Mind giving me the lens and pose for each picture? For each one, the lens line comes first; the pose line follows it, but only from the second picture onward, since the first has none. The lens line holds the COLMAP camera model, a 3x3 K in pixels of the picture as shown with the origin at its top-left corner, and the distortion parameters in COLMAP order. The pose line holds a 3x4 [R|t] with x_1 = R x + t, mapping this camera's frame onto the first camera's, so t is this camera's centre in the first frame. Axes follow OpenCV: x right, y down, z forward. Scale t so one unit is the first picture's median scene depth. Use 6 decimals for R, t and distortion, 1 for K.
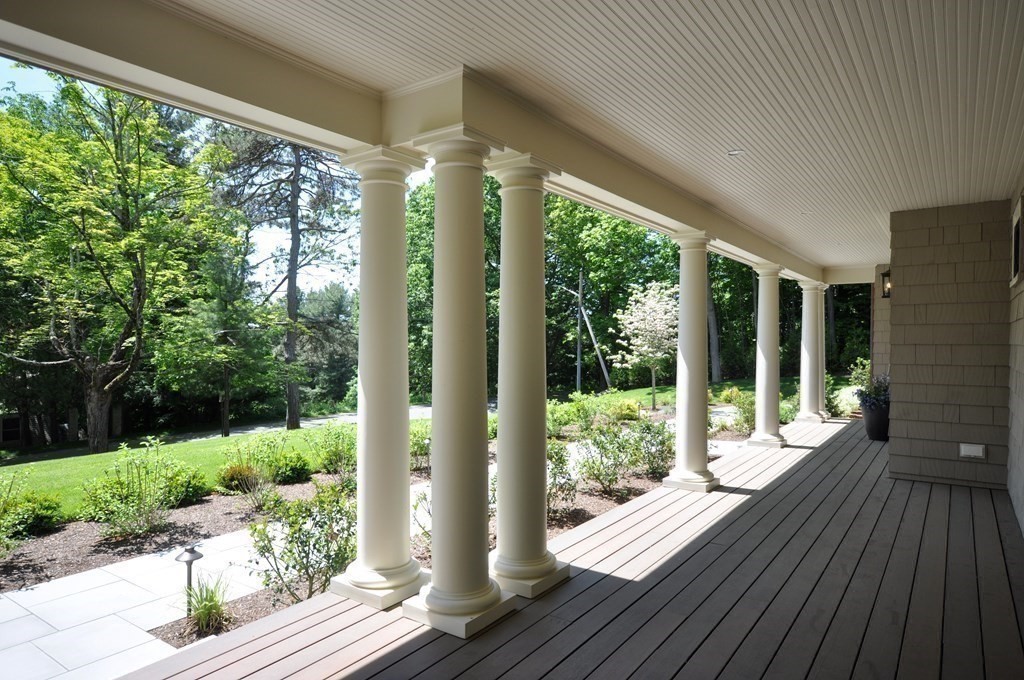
lens RADIAL K [[616.7, 0, 512.6], [0, 616.7, 344.5], [0, 0, 1]] dist [0.002989, 0.000410]
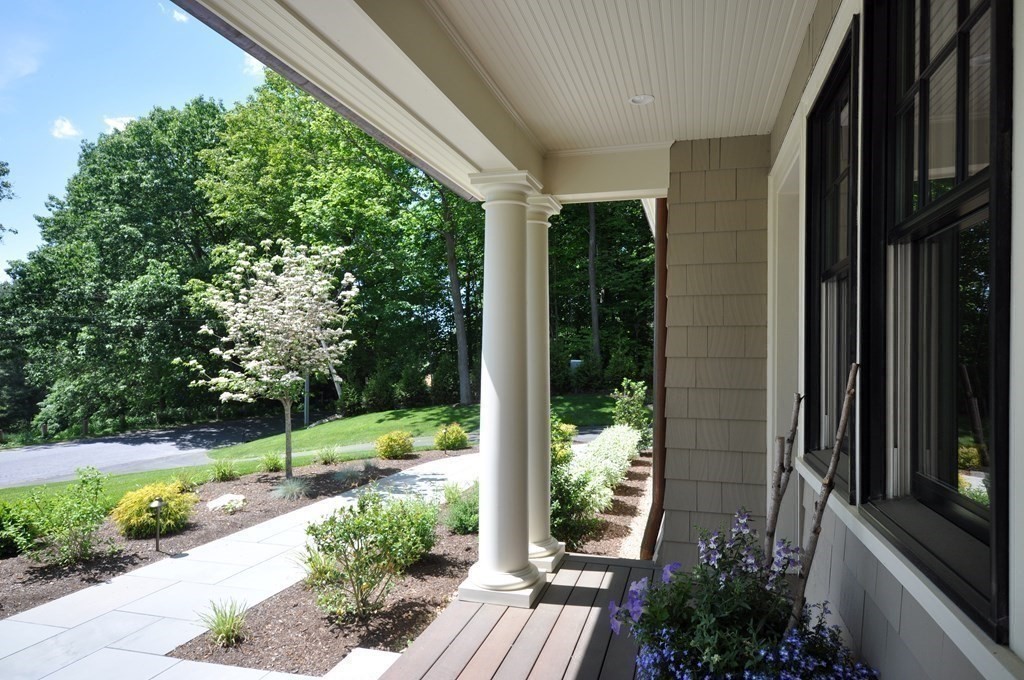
lens RADIAL K [[616.7, 0, 513.7], [0, 616.7, 344.7], [0, 0, 1]] dist [0.002989, 0.000410]
pose [[0.943788, 0.011116, 0.330366, 0.226730], [-0.005512, 0.999825, -0.017894, -0.002688], [-0.330507, 0.015067, 0.943683, 0.410582]]
